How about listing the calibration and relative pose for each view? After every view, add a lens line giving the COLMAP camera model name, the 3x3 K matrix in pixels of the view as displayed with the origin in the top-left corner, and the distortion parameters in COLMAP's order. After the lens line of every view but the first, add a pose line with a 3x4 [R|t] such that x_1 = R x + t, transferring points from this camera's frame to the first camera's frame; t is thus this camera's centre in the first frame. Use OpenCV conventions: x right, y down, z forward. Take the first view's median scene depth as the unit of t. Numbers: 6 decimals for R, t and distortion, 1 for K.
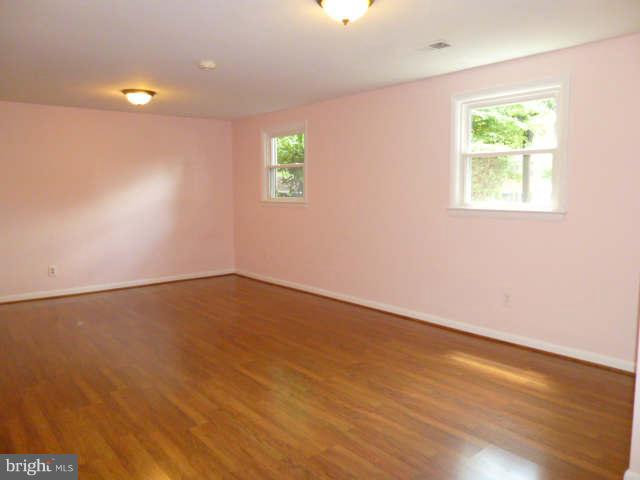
lens RADIAL K [[461.8, 0, 320.0], [0, 461.8, 240.0], [0, 0, 1]] dist [-0.046525, 0.001635]
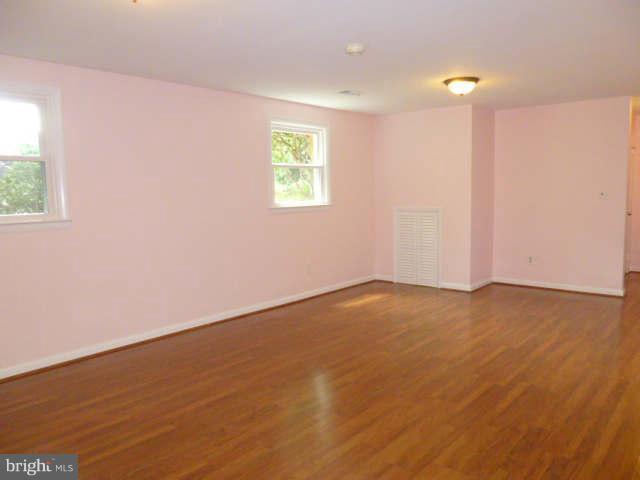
lens RADIAL K [[483.9, 0, 320.0], [0, 483.9, 240.0], [0, 0, 1]] dist [-0.031010, 0.001028]
pose [[-0.129418, -0.099885, 0.986546, -1.264113], [0.132033, 0.984319, 0.116980, -0.149564], [-0.982761, 0.145396, -0.114201, 1.294435]]
